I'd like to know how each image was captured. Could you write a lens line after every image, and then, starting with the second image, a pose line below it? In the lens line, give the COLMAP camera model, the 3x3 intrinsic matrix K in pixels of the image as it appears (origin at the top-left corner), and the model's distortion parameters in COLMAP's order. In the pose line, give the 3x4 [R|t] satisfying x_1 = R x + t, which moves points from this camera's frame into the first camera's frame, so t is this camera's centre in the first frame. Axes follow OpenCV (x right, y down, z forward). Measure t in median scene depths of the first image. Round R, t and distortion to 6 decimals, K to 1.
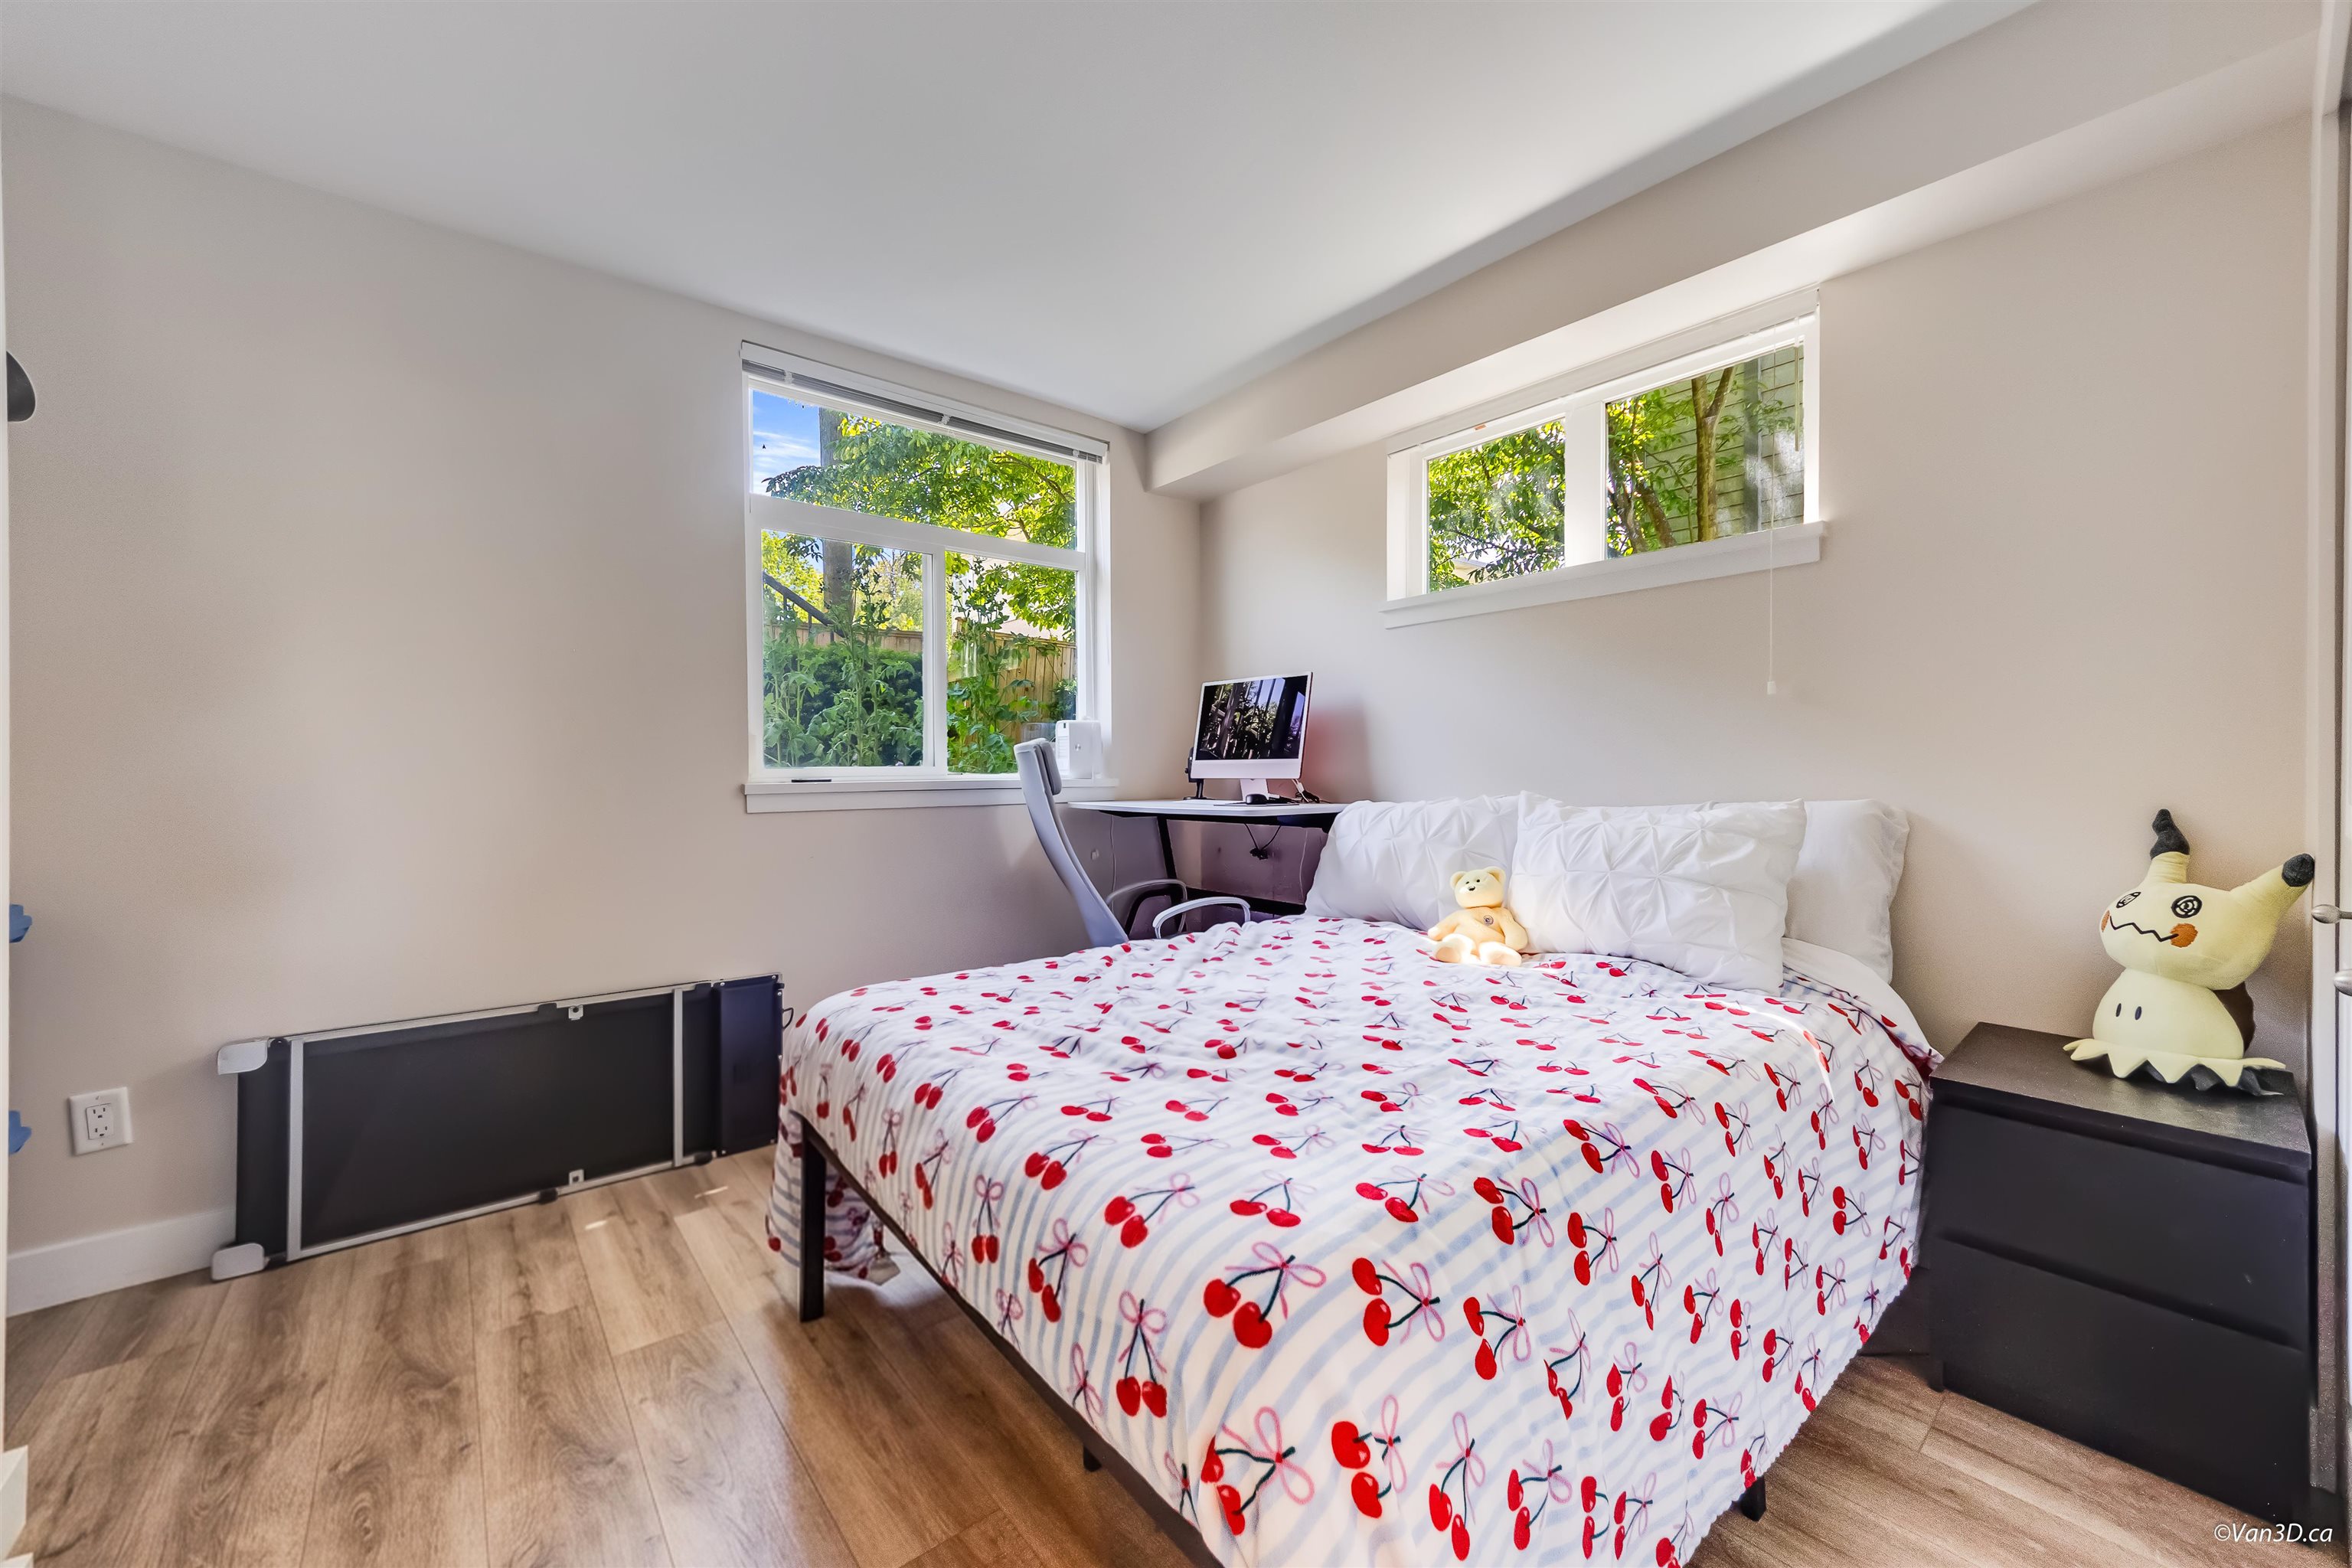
lens RADIAL K [[891.5, 0, 1185.9], [0, 891.5, 778.5], [0, 0, 1]] dist [-0.000588, -0.000891]
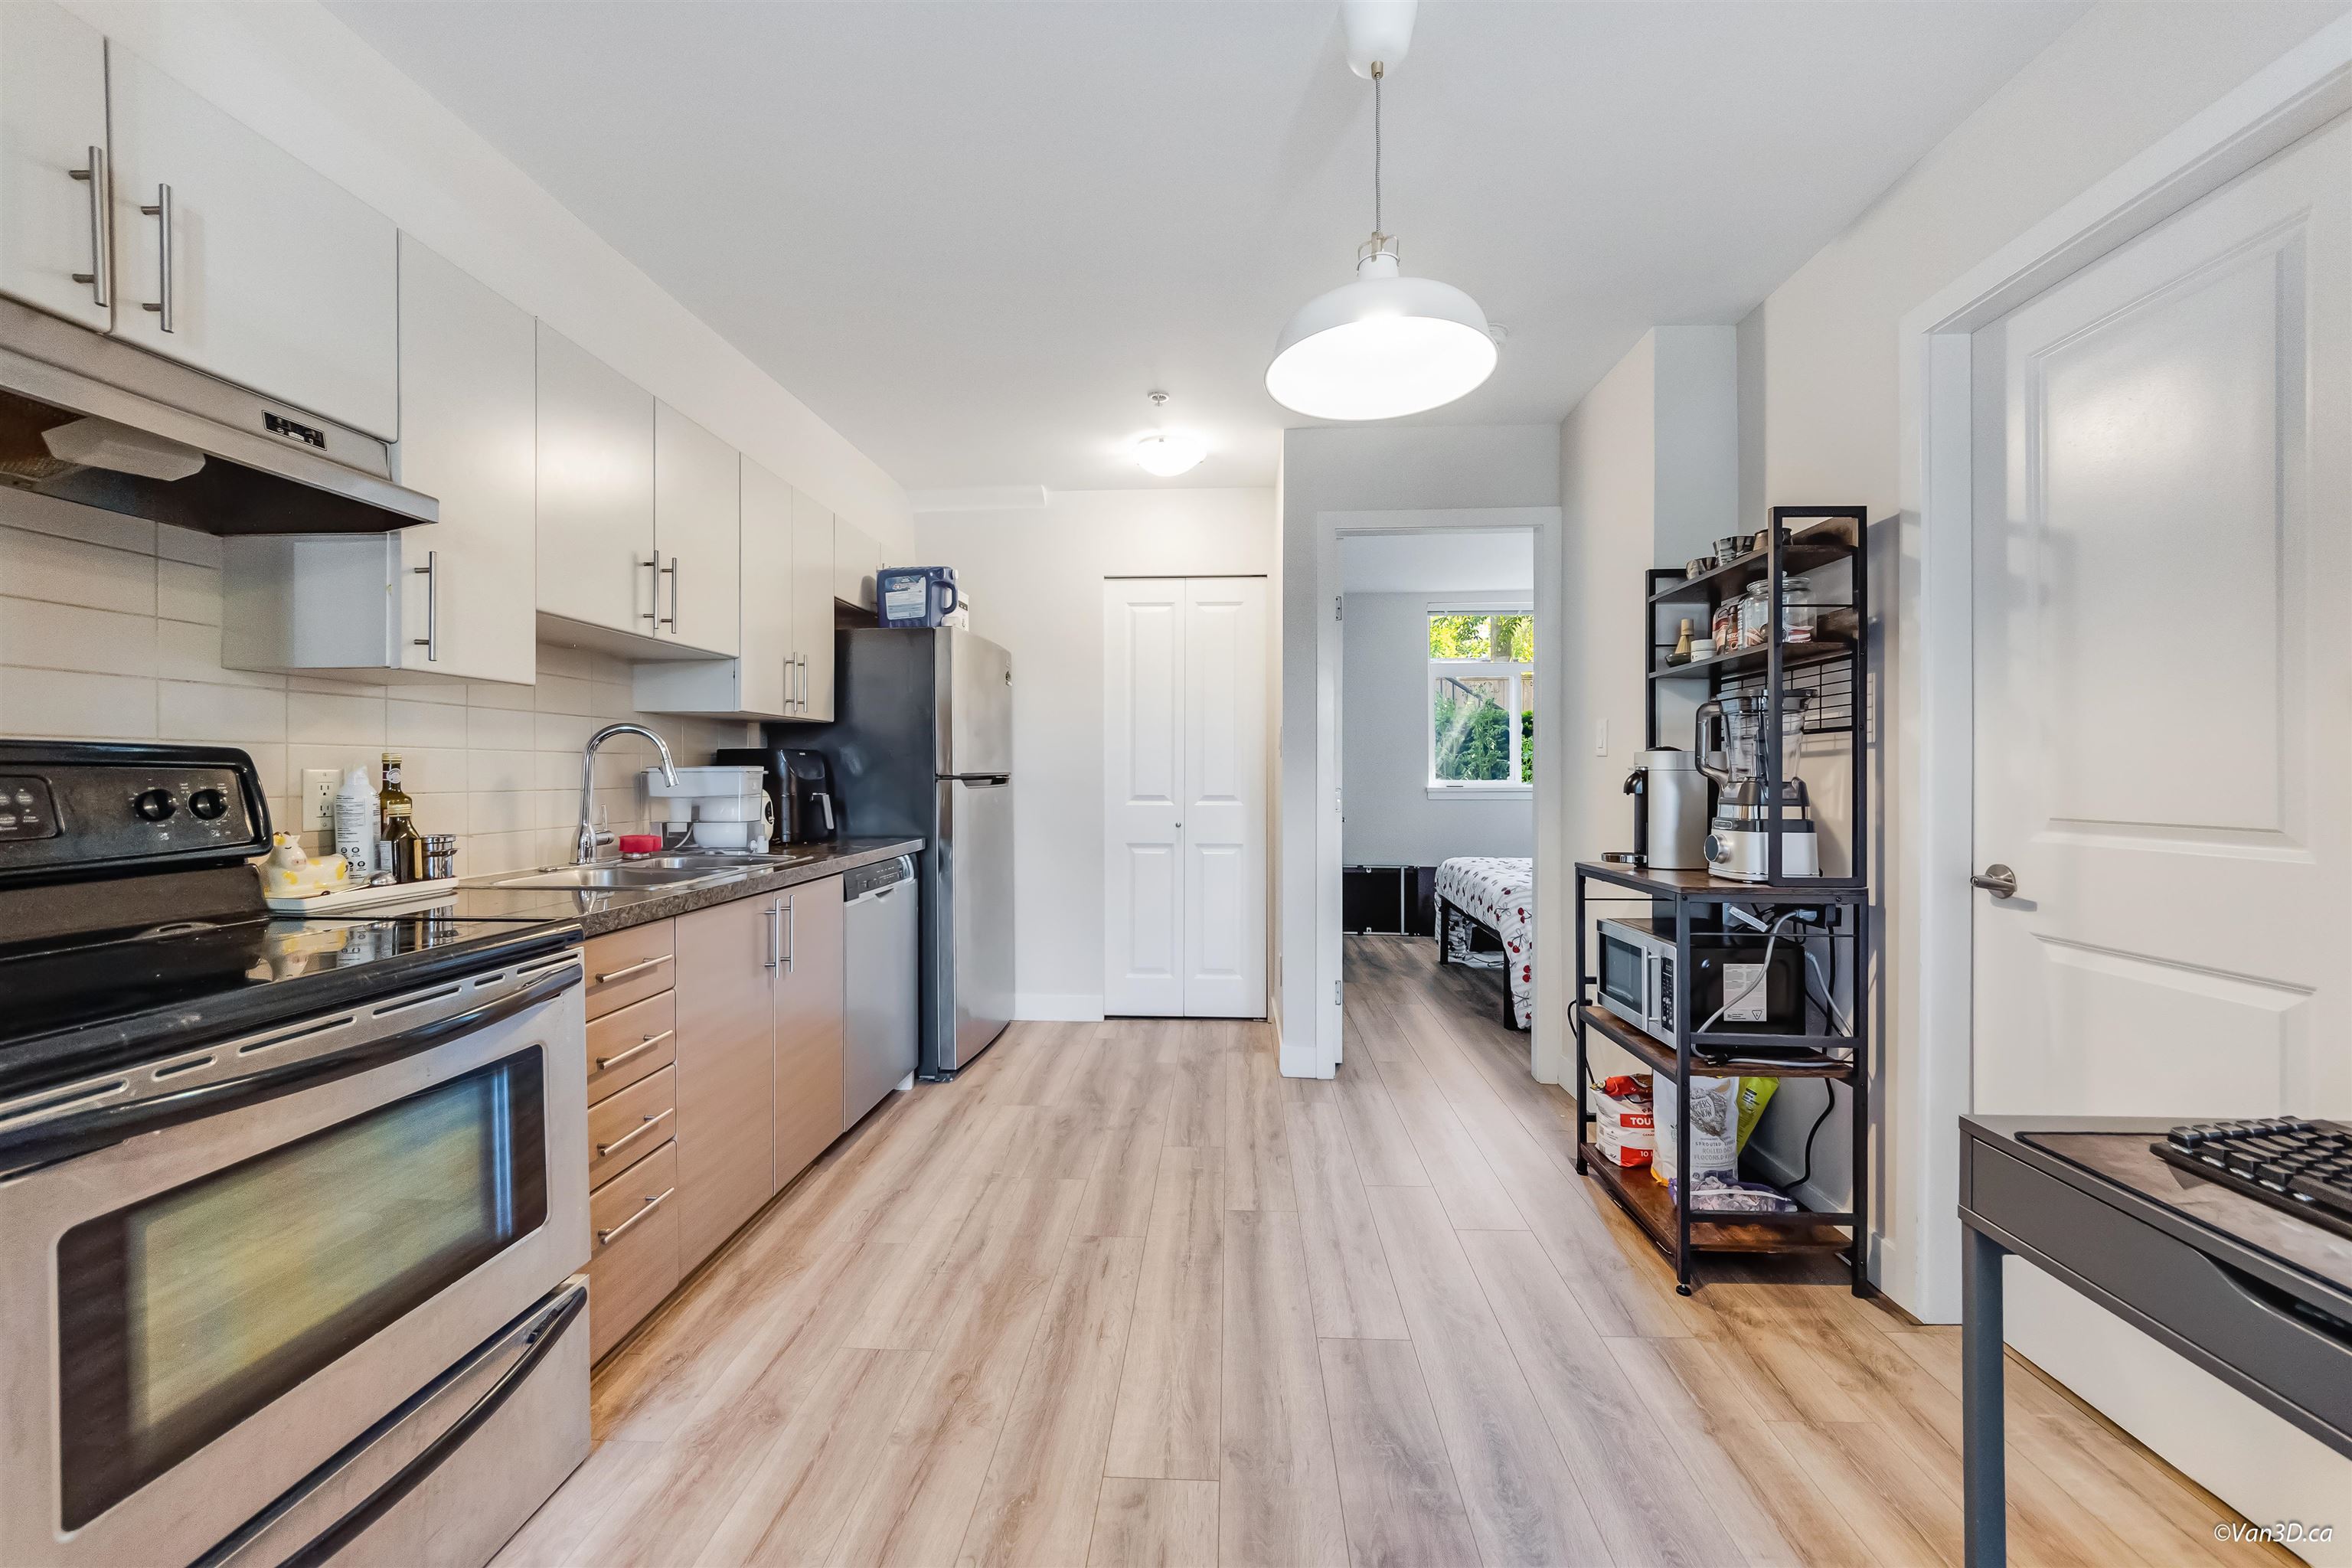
lens RADIAL K [[891.5, 0, 1189.5], [0, 891.5, 776.4], [0, 0, 1]] dist [-0.000588, -0.000891]
pose [[0.736273, -0.007050, -0.676648, 0.729583], [0.002210, 0.999965, -0.008014, -0.005265], [0.676681, 0.004405, 0.736263, -1.323578]]
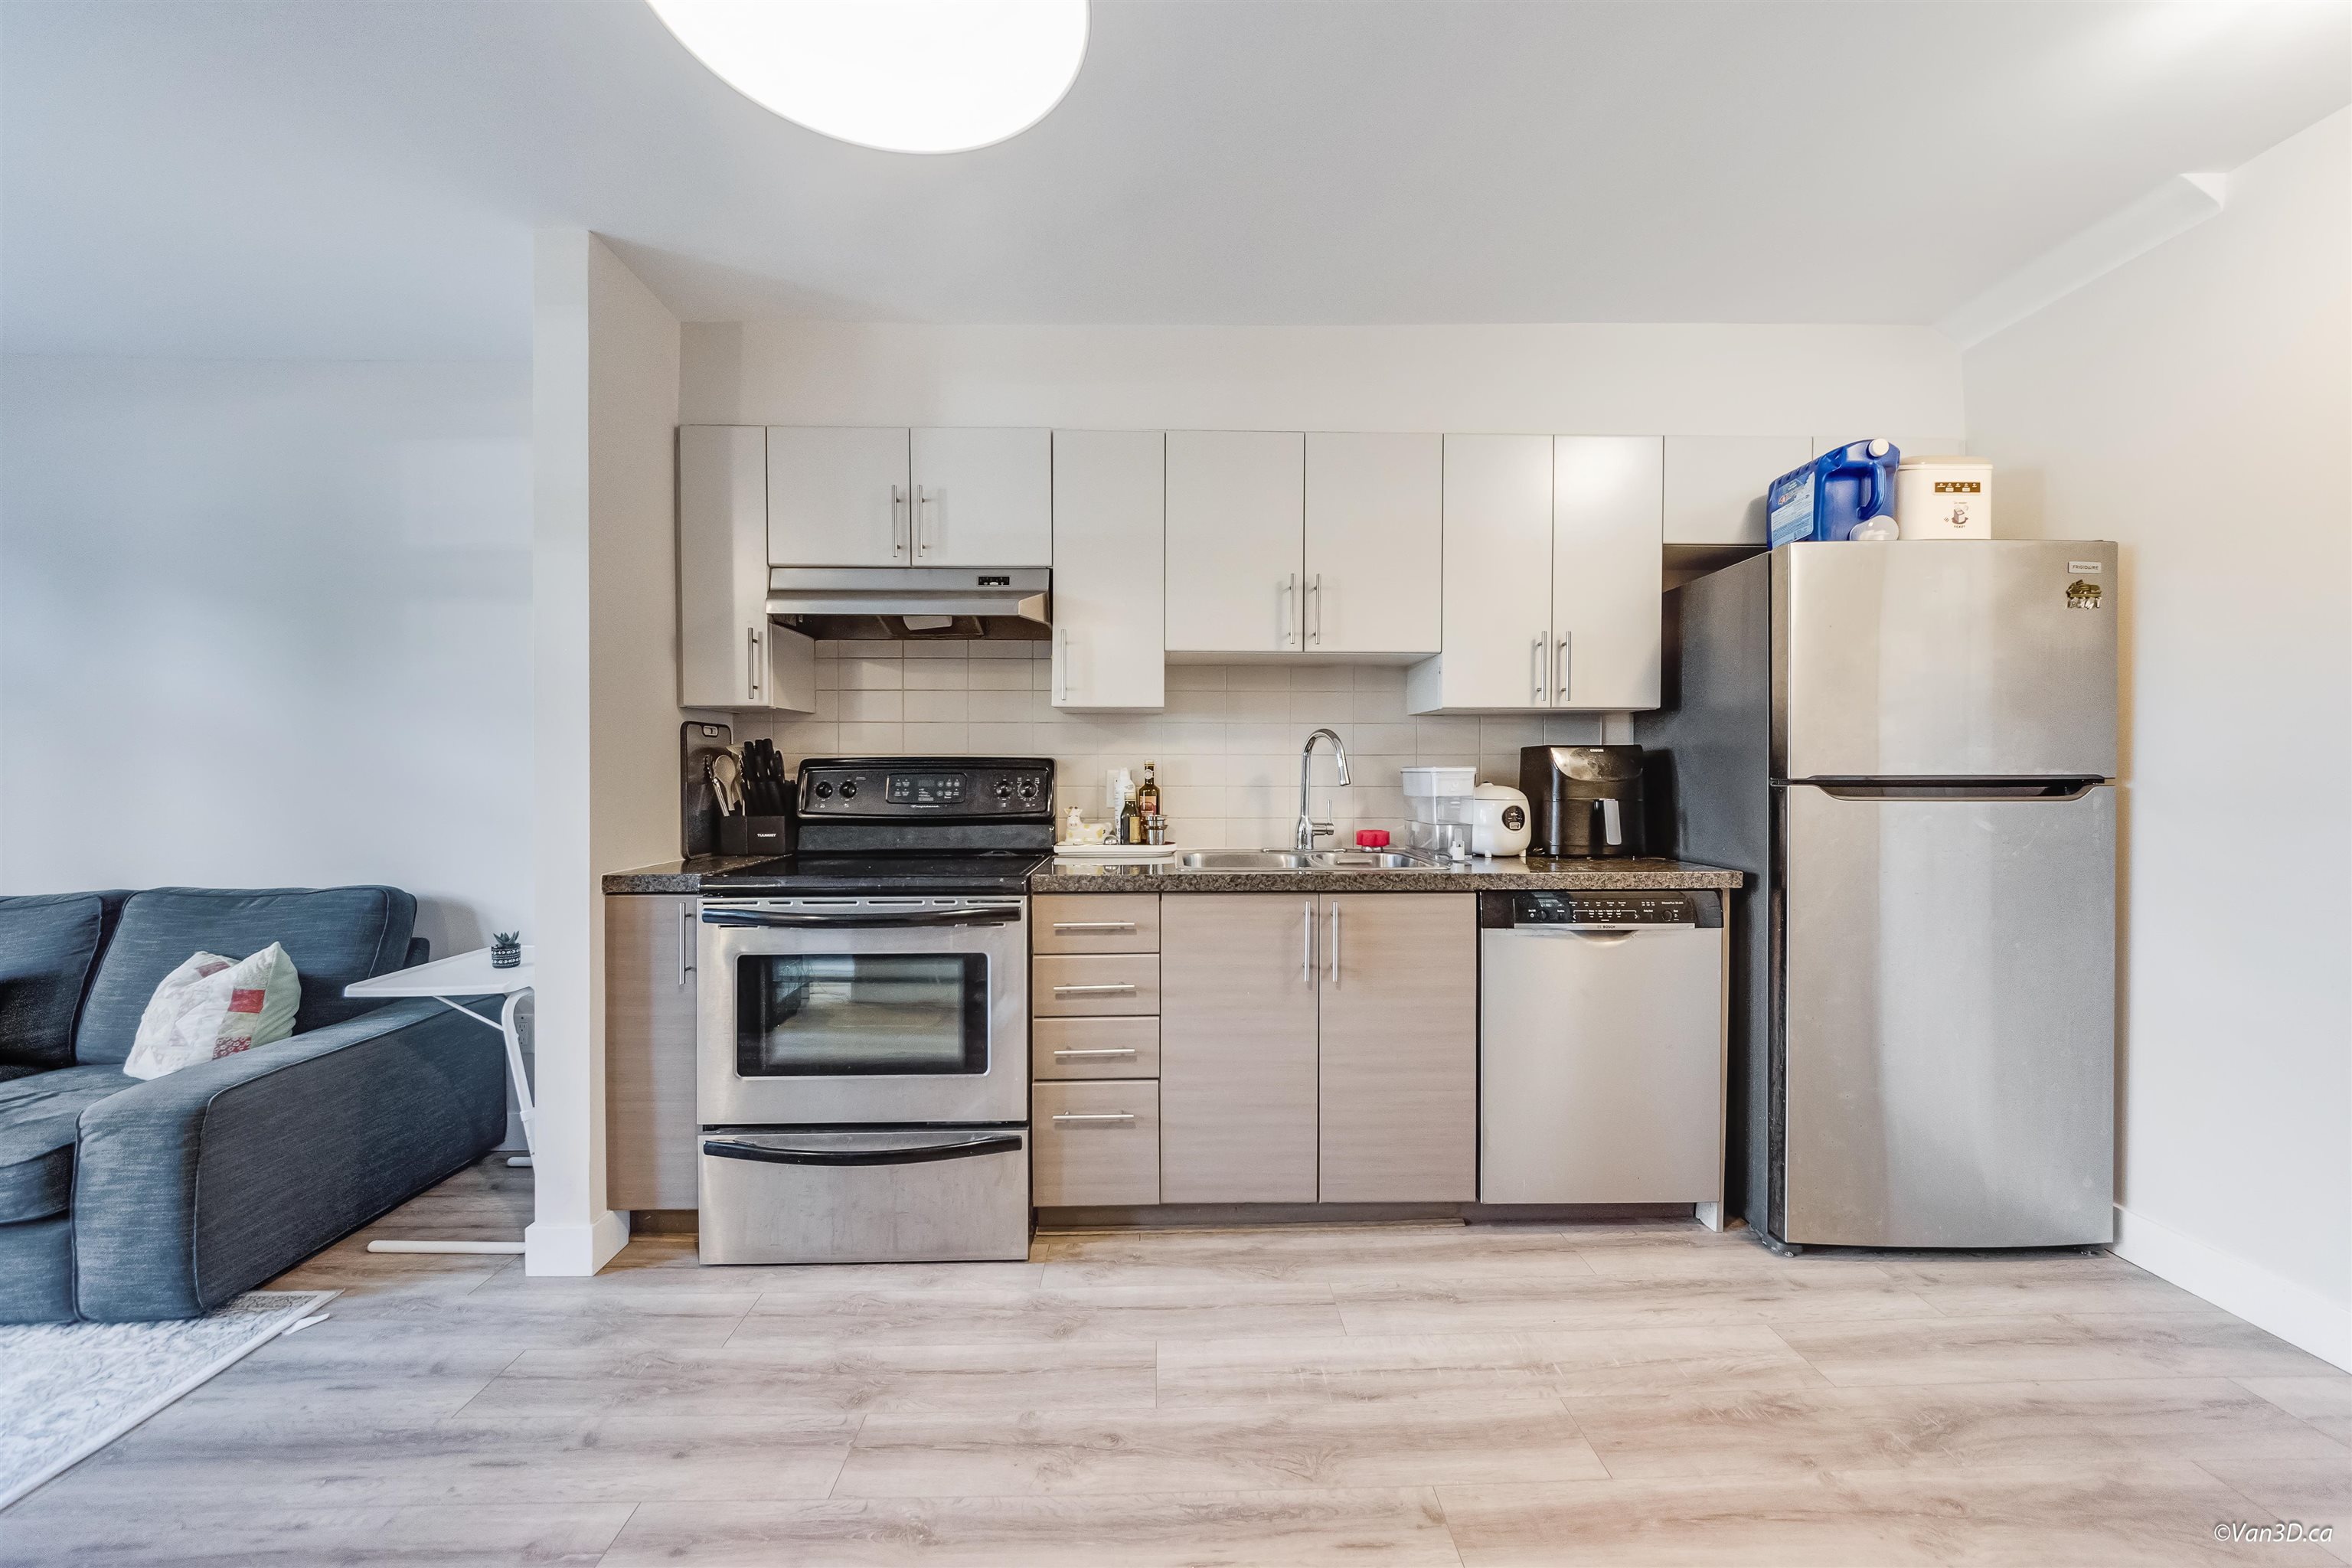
lens RADIAL K [[891.5, 0, 1179.3], [0, 891.5, 779.9], [0, 0, 1]] dist [-0.000588, -0.000891]
pose [[-0.621676, 0.001112, -0.783274, 0.589006], [-0.013183, 0.999842, 0.011883, -0.019977], [0.783164, 0.017713, -0.621563, -0.499147]]
